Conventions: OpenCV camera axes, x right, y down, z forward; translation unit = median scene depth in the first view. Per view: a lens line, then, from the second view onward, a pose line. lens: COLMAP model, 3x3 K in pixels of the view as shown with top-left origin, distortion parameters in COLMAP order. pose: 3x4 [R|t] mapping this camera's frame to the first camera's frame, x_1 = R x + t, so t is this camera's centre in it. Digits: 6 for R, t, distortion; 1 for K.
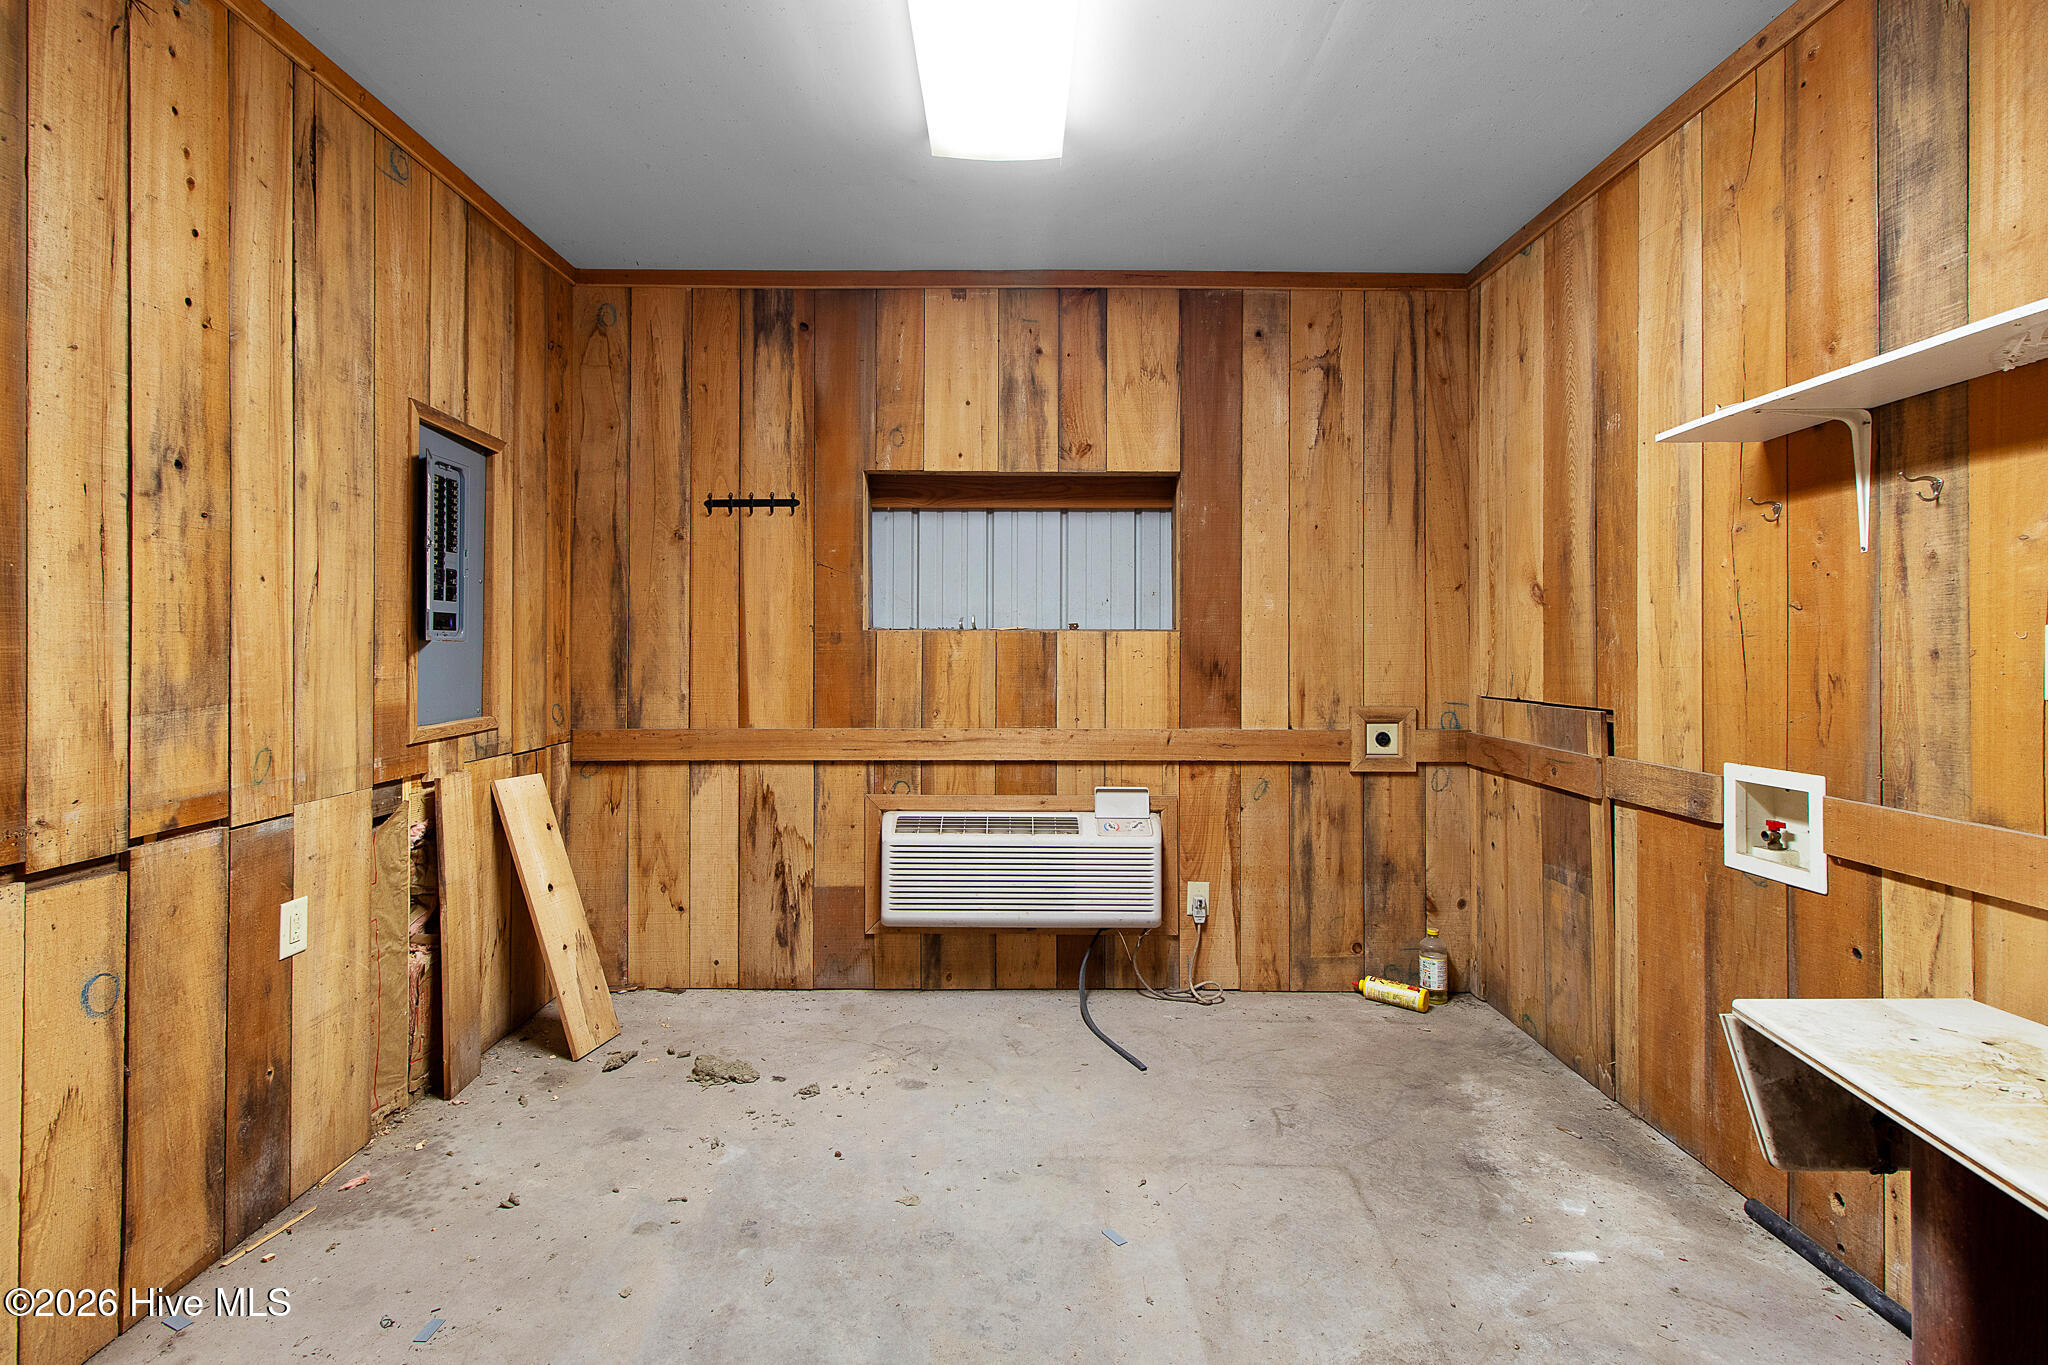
lens RADIAL K [[931.7, 0, 1002.7], [0, 931.7, 643.3], [0, 0, 1]] dist [0.002841, -0.000072]
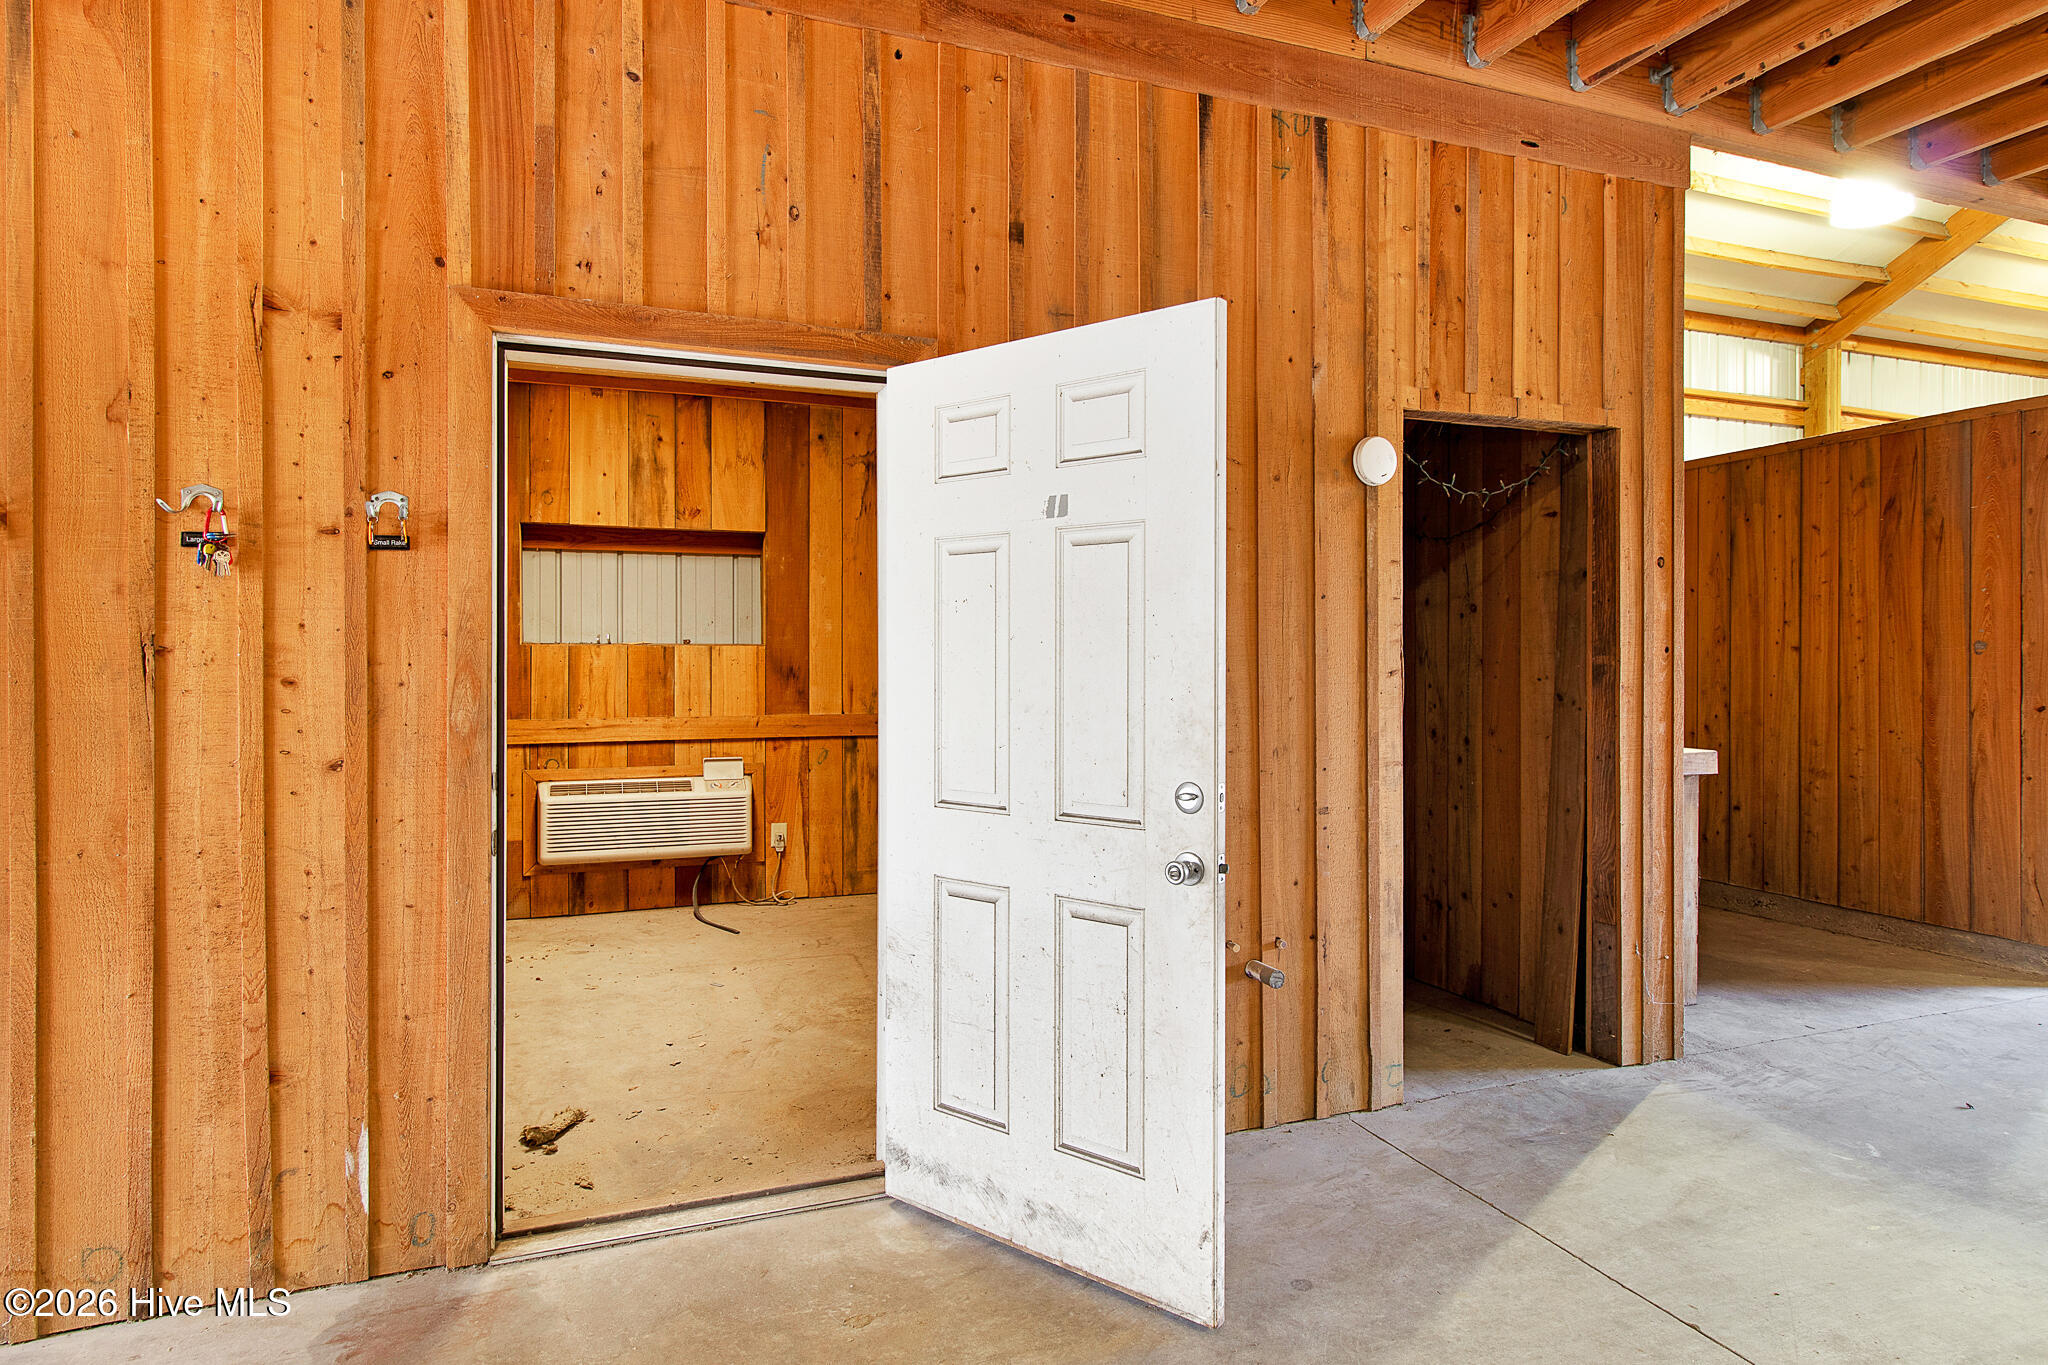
lens RADIAL K [[1175.1, 0, 1016.7], [0, 1175.1, 662.7], [0, 0, 1]] dist [0.004232, 0.000927]
pose [[0.933742, -0.004139, 0.357923, -0.090141], [0.000187, 0.999939, 0.011075, -0.006766], [-0.357947, -0.010275, 0.933686, -0.788724]]
